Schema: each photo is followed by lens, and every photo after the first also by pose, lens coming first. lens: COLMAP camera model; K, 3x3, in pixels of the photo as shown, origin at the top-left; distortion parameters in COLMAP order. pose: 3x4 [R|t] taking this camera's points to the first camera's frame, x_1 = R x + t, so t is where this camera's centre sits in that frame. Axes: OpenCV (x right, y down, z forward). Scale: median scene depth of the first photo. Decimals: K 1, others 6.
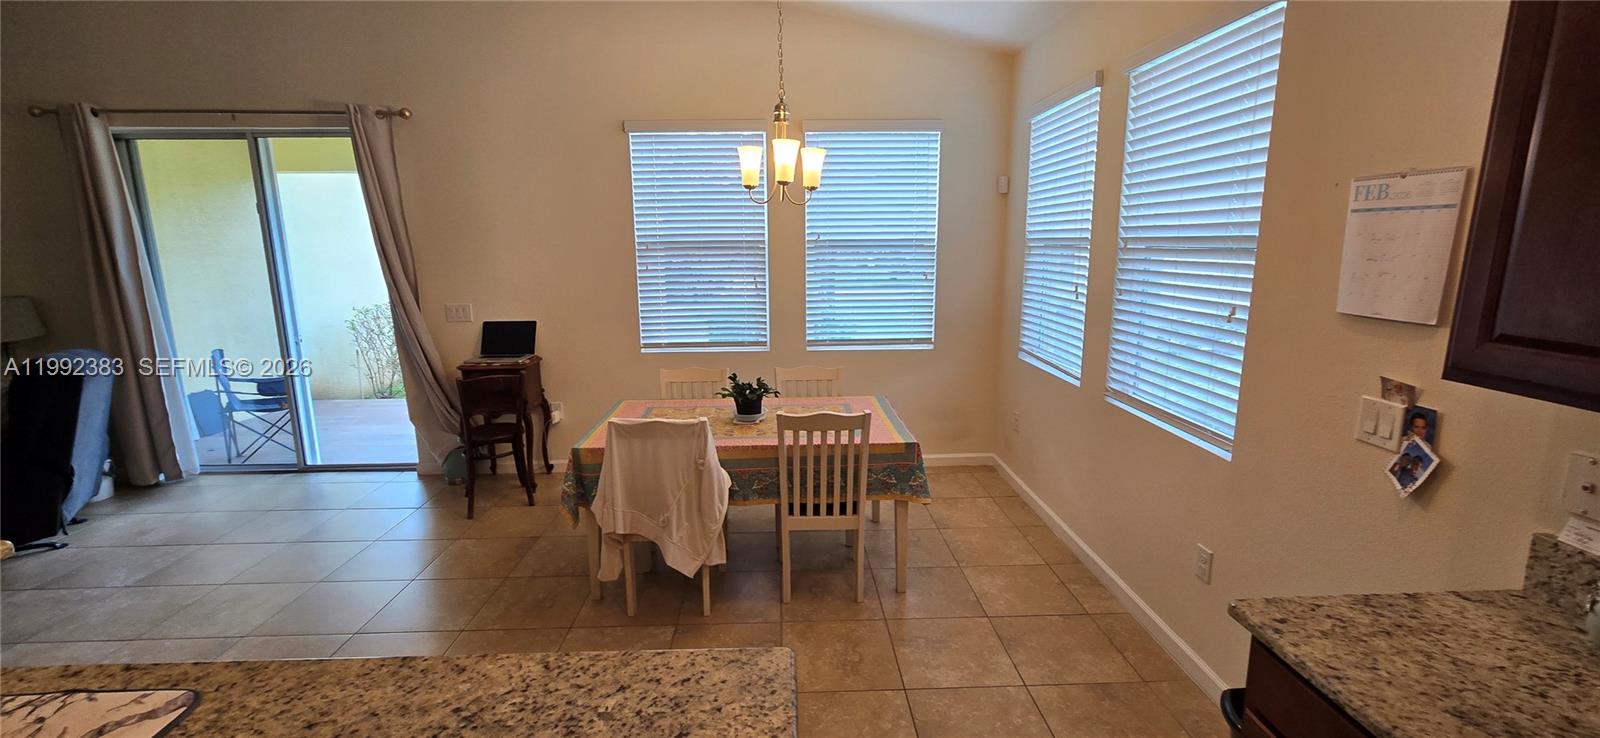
lens RADIAL K [[655.8, 0, 806.9], [0, 655.8, 369.5], [0, 0, 1]] dist [-0.006112, 0.001119]
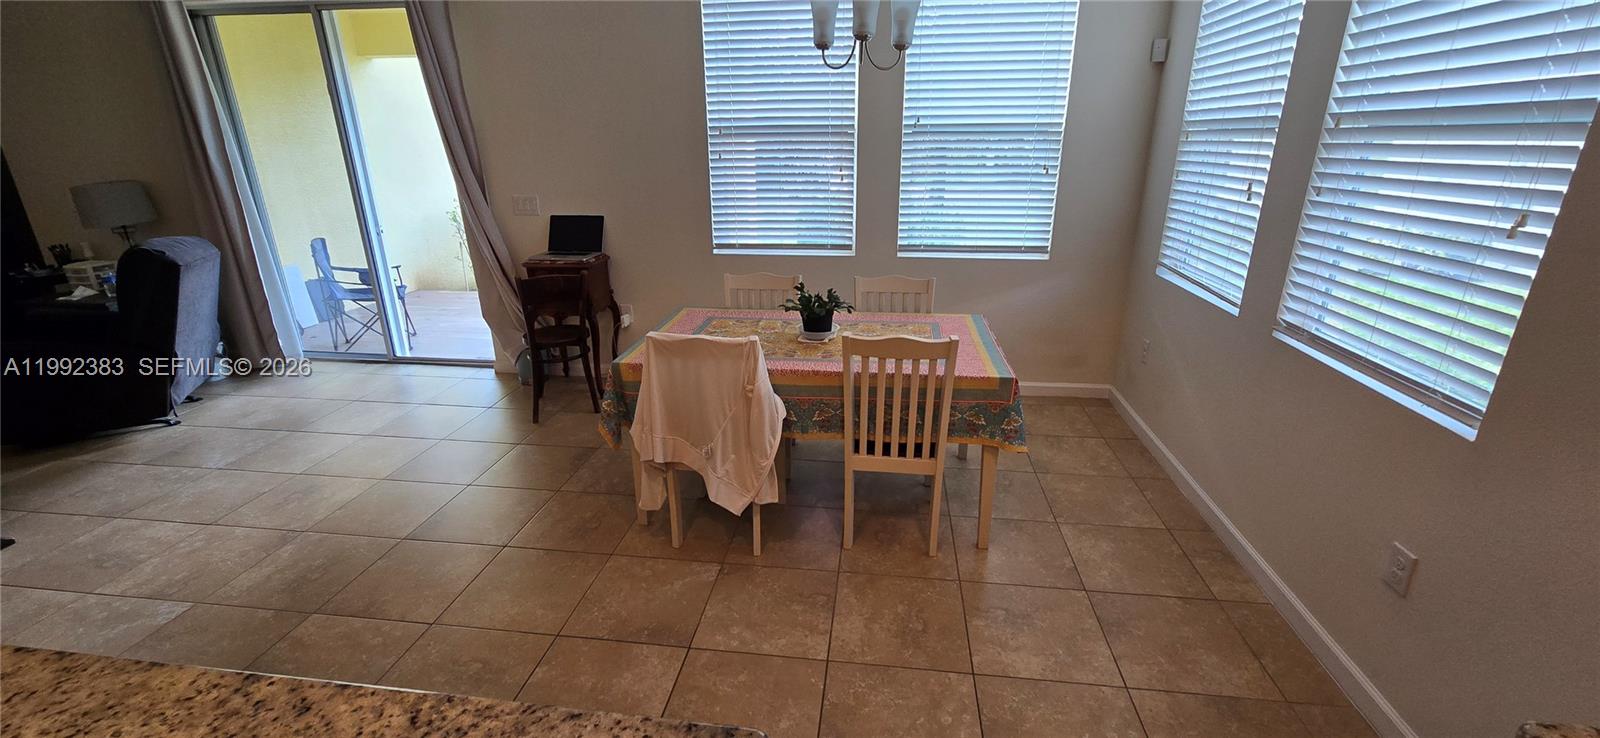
lens RADIAL K [[655.8, 0, 809.1], [0, 655.8, 372.0], [0, 0, 1]] dist [-0.006112, 0.001119]
pose [[0.986879, 0.057135, -0.151013, 0.033632], [-0.033746, 0.987630, 0.153129, -0.010061], [0.157894, -0.146024, 0.976600, 0.148500]]
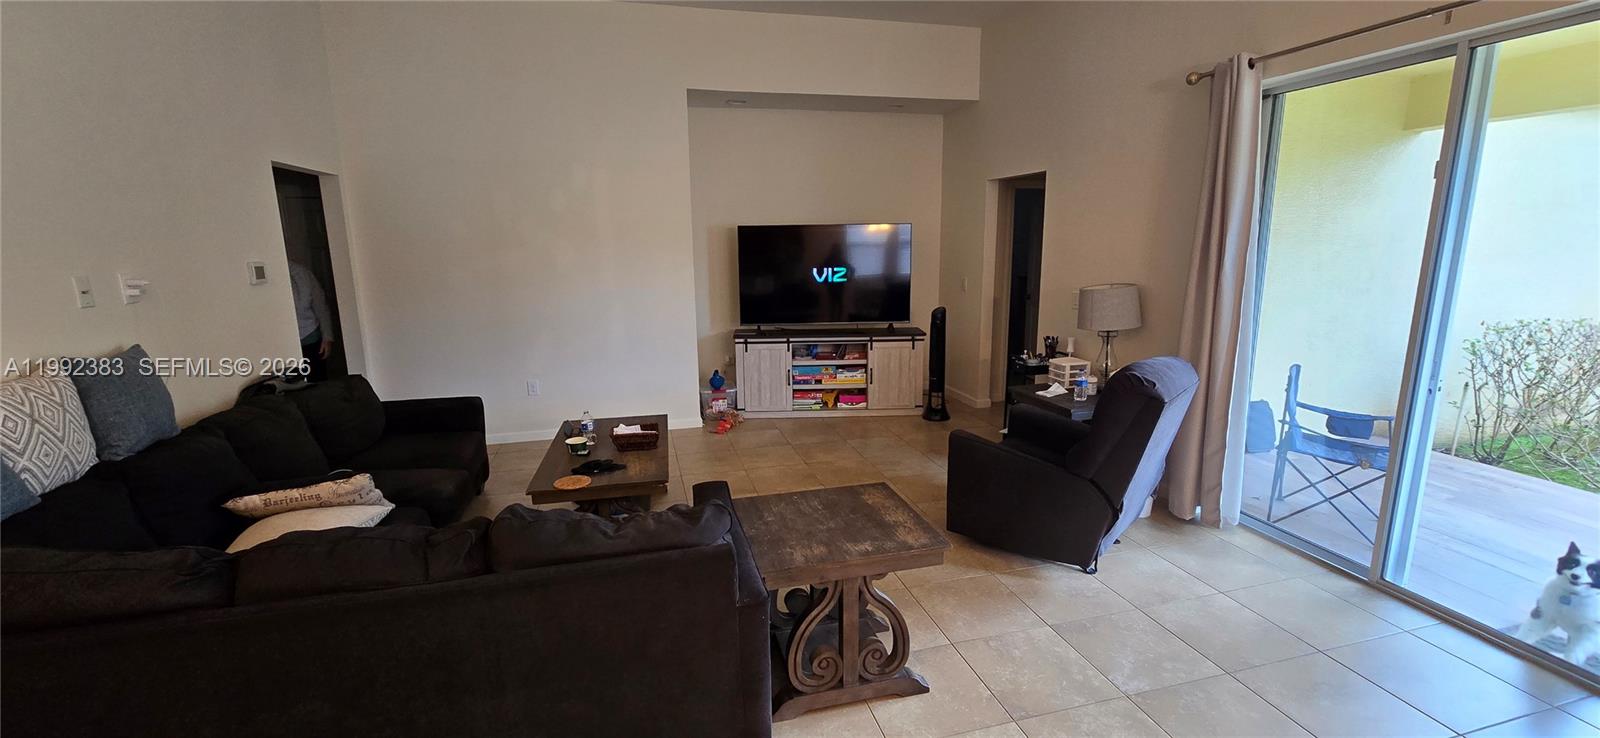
lens RADIAL K [[655.8, 0, 809.8], [0, 655.8, 364.7], [0, 0, 1]] dist [-0.006112, 0.001119]
pose [[0.226346, 0.187844, -0.955763, -0.468950], [-0.170871, 0.973670, 0.150897, -0.080198], [0.958942, 0.129158, 0.252483, 0.402923]]
